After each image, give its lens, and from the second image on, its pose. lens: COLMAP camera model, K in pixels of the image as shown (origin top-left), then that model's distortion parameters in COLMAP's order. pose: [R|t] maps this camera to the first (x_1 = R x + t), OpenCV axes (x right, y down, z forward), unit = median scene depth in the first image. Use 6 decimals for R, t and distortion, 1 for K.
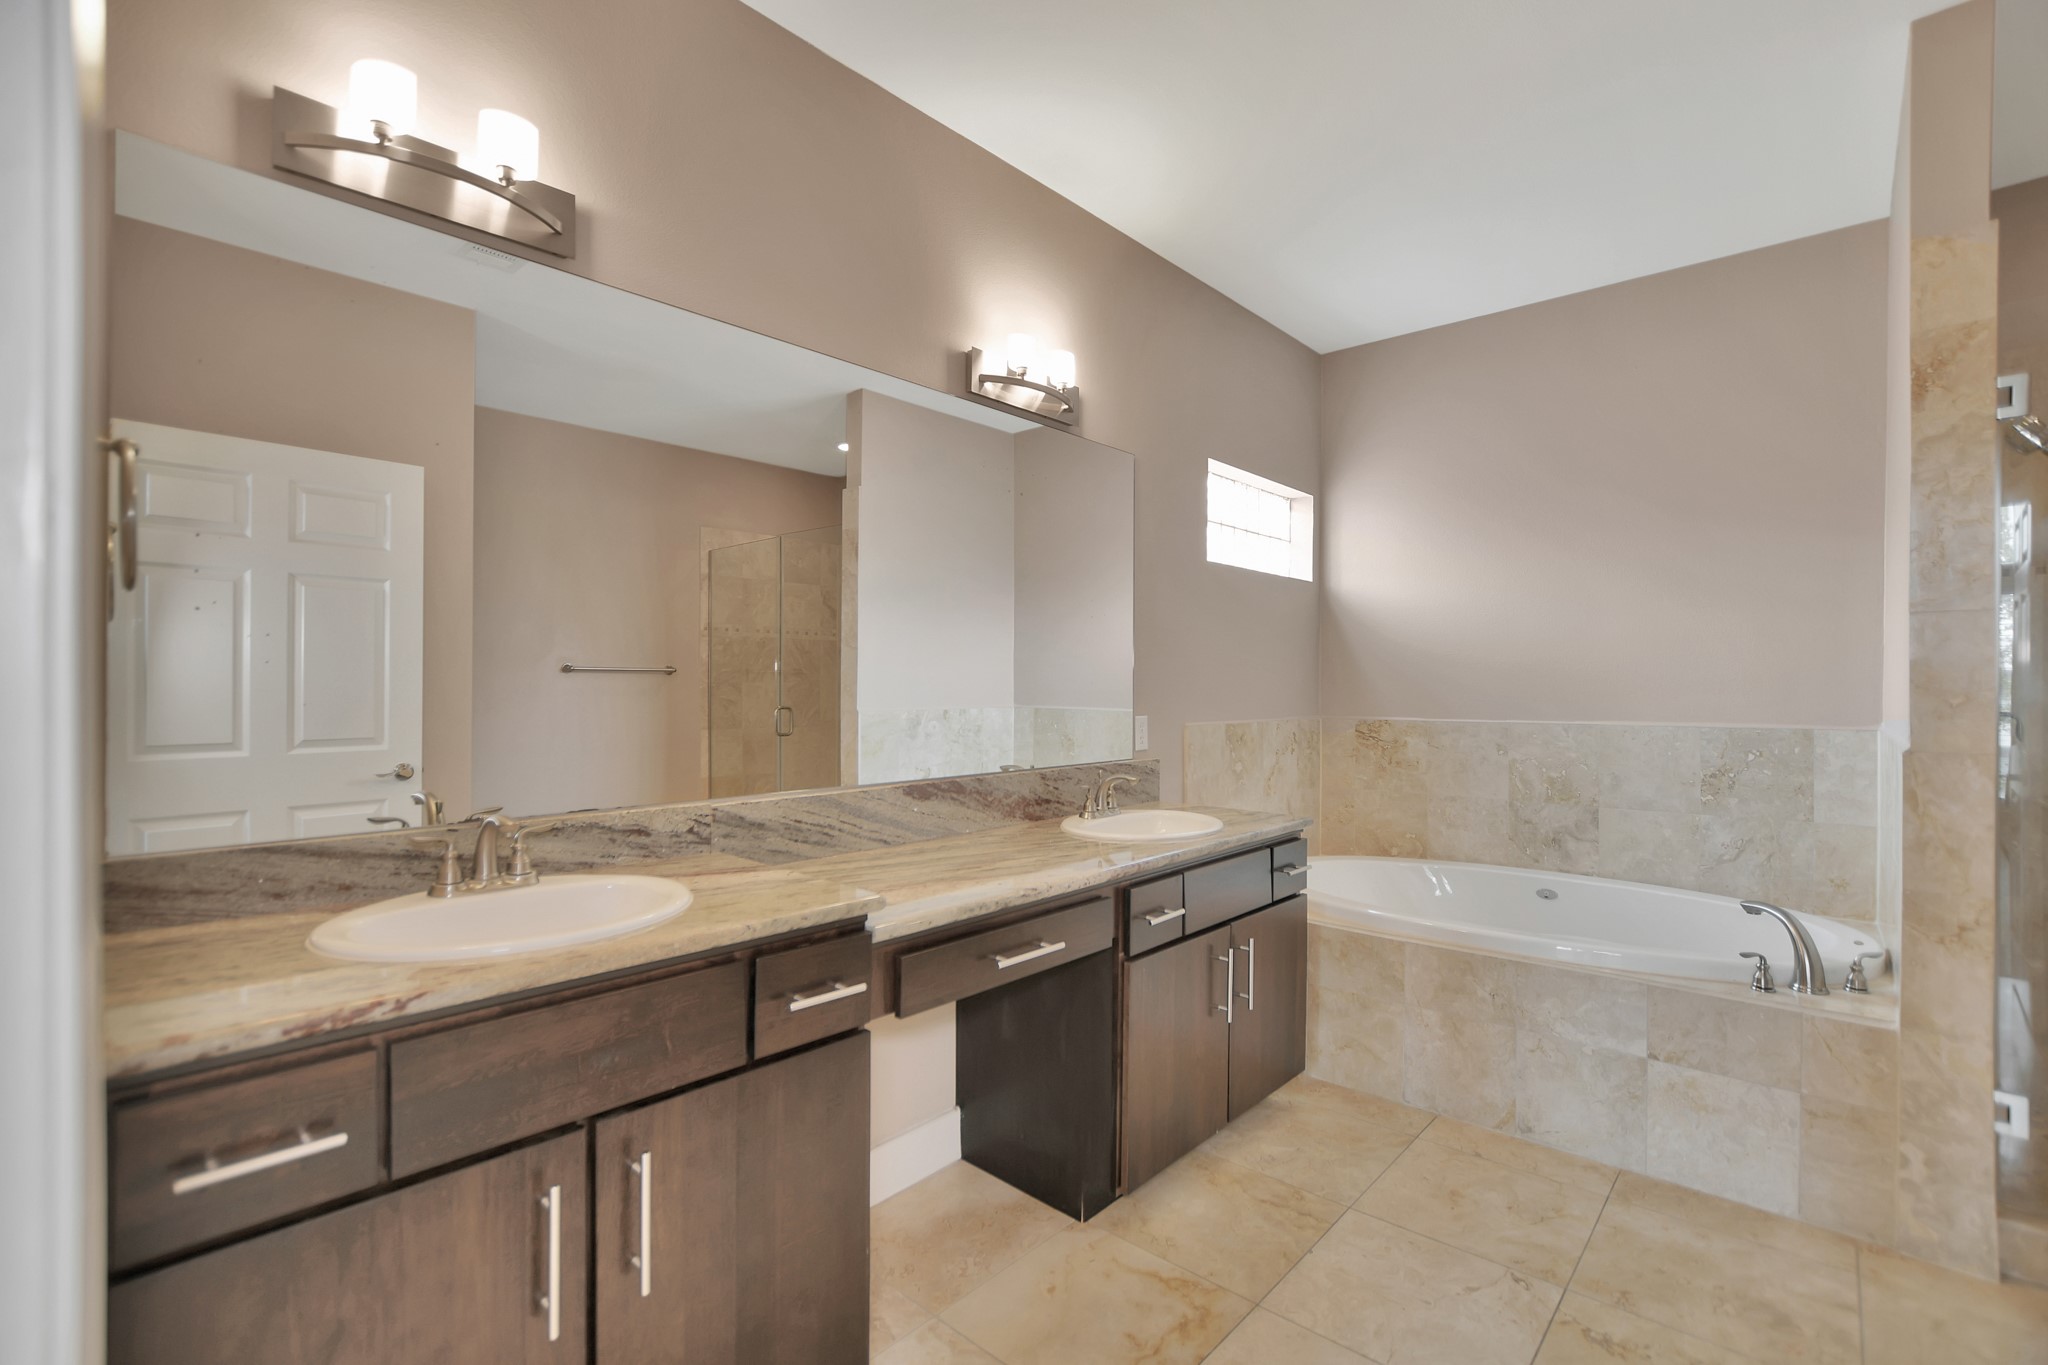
lens RADIAL K [[917.1, 0, 1024.0], [0, 917.1, 680.3], [0, 0, 1]] dist [-0.014572, -0.002014]
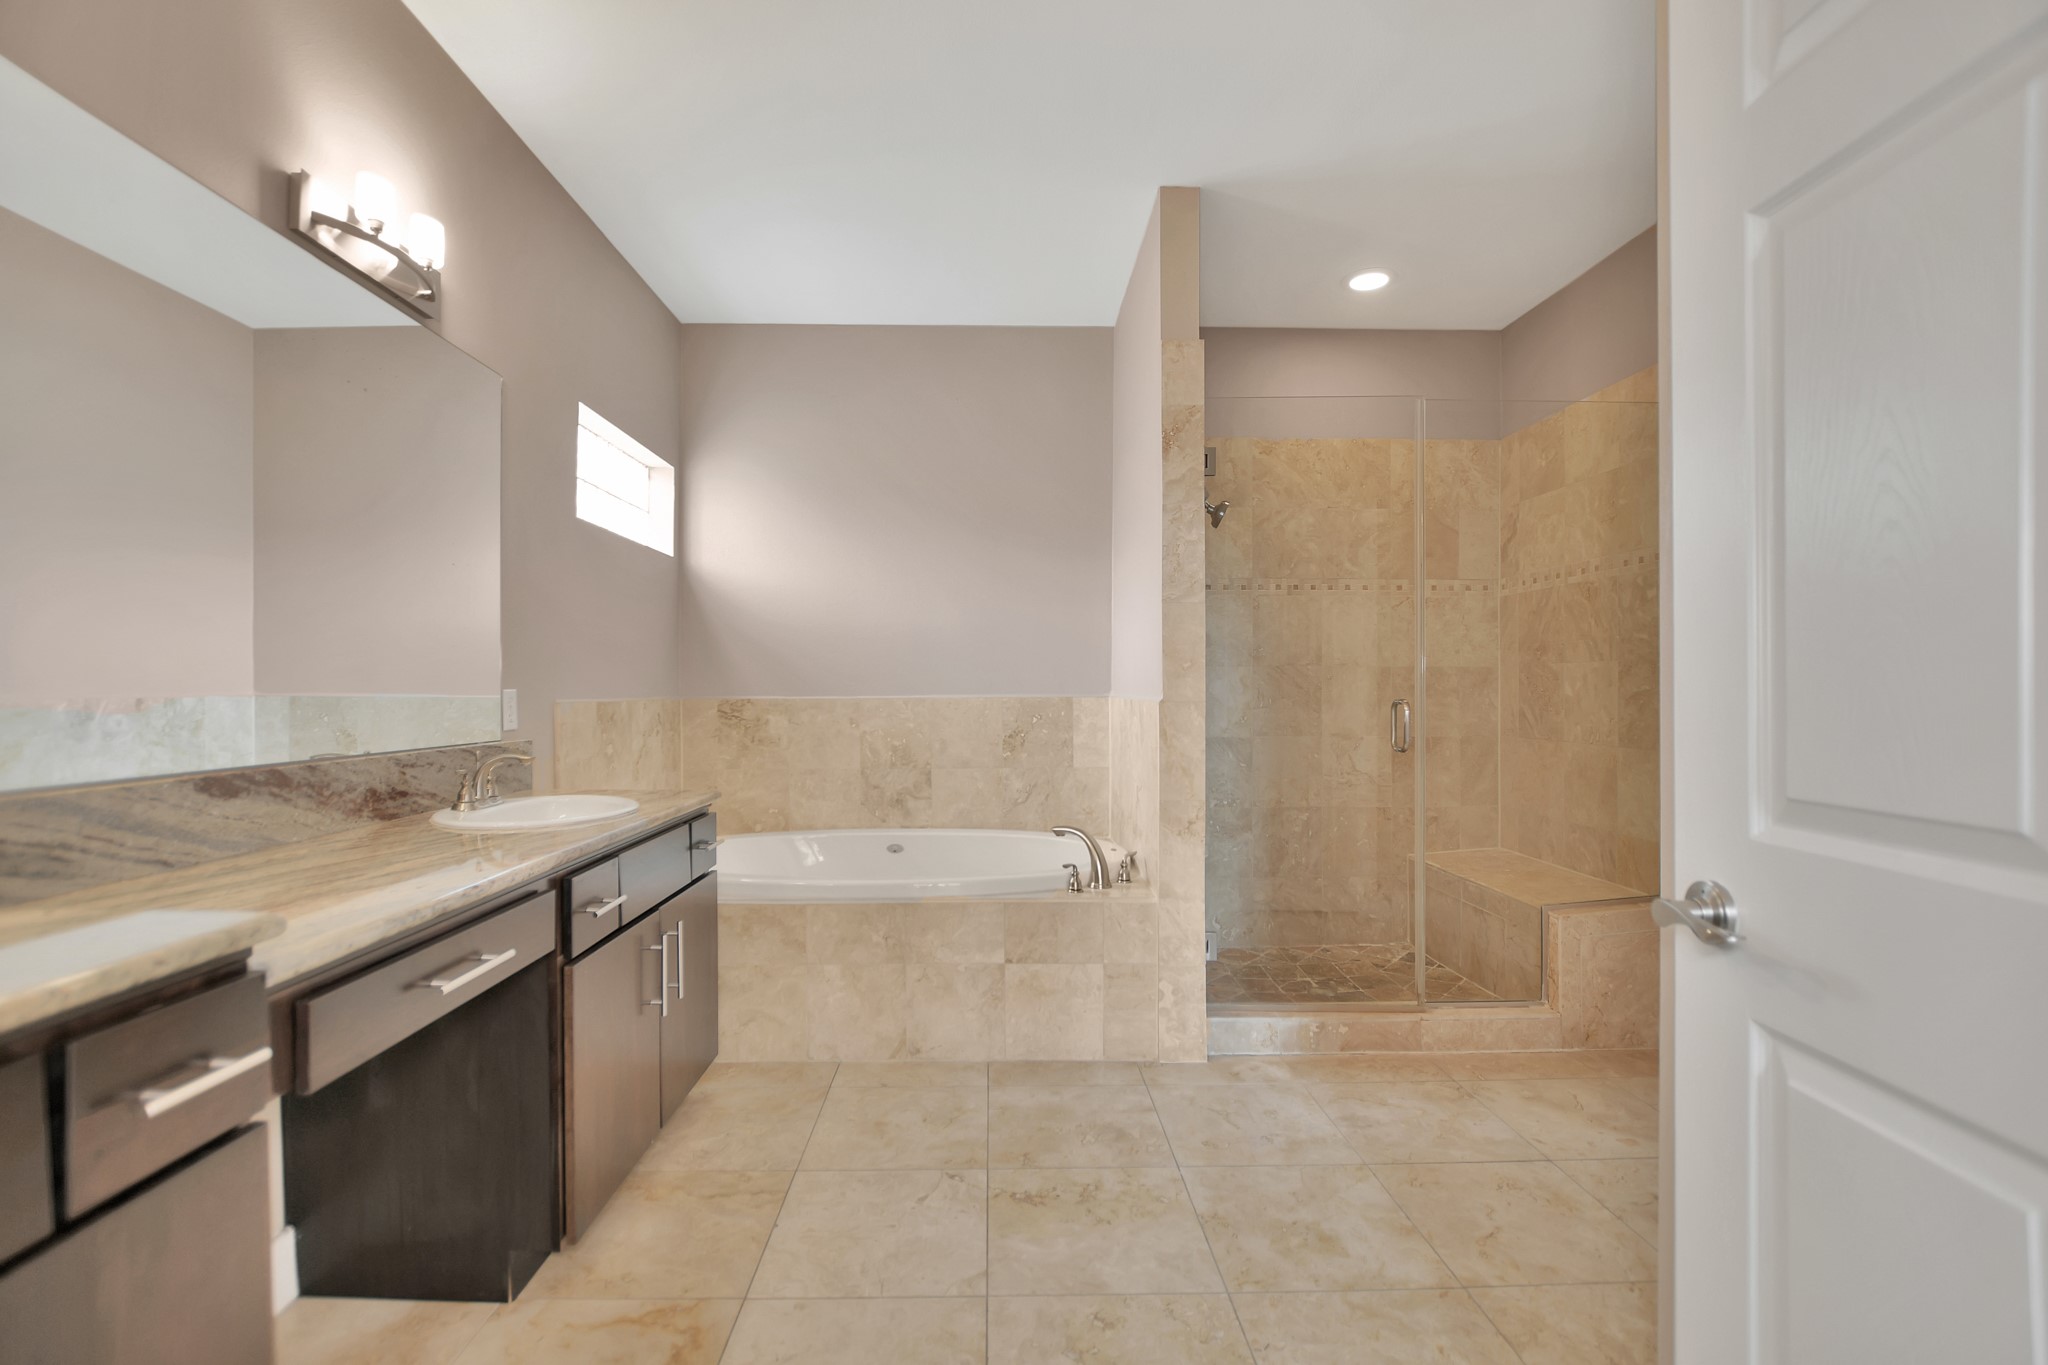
lens RADIAL K [[917.1, 0, 1021.4], [0, 917.1, 677.6], [0, 0, 1]] dist [-0.014572, -0.002014]
pose [[0.728984, 0.003361, 0.684522, -0.143476], [-0.000560, 0.999991, -0.004314, 0.044270], [-0.684530, 0.002761, 0.728979, 0.102264]]
